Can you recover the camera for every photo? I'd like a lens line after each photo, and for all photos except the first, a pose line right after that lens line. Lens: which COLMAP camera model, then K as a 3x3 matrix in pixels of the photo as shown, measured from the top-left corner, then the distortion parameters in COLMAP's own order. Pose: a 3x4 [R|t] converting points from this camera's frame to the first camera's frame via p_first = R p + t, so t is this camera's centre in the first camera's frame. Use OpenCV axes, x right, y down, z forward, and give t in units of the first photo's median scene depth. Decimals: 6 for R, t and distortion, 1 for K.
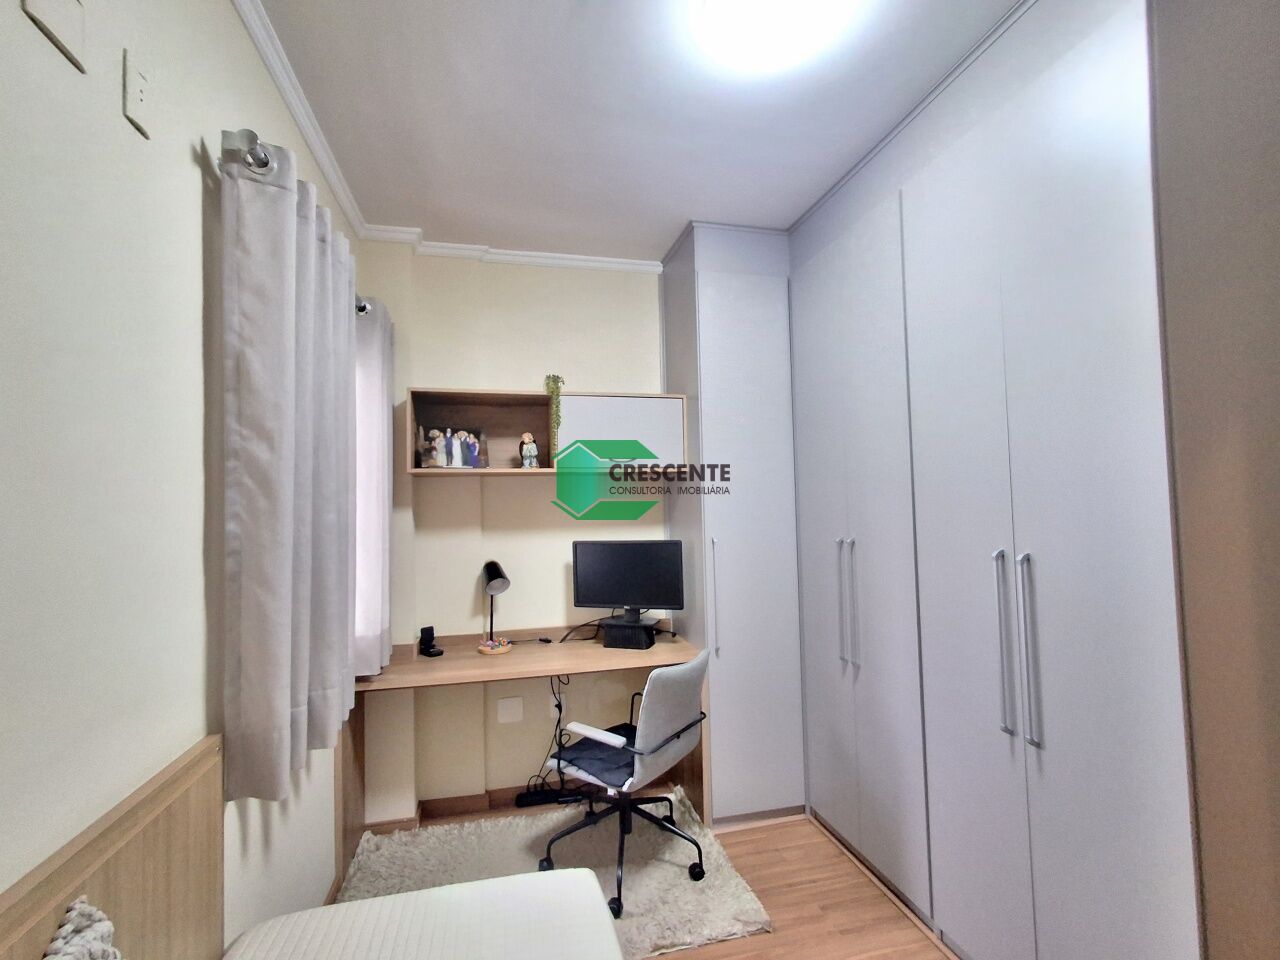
lens RADIAL K [[580.3, 0, 639.3], [0, 580.3, 486.9], [0, 0, 1]] dist [-0.000742, -0.001839]
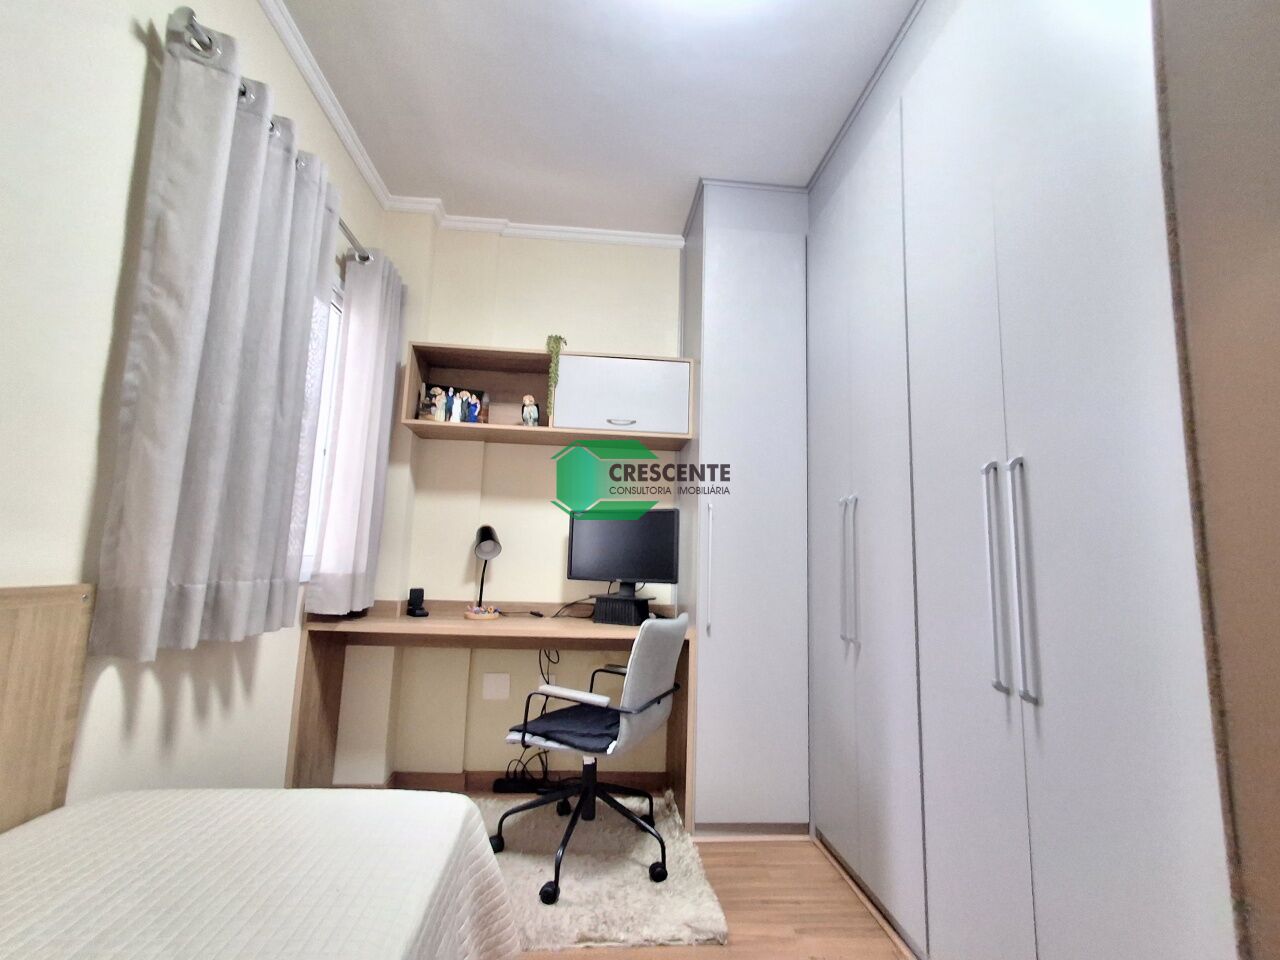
lens RADIAL K [[586.1, 0, 635.8], [0, 586.1, 480.0], [0, 0, 1]] dist [-0.001236, -0.000267]
pose [[0.987616, 0.033551, -0.153258, 0.151659], [-0.047662, 0.994859, -0.089348, 0.137911], [0.149473, 0.095546, 0.984139, 0.069609]]
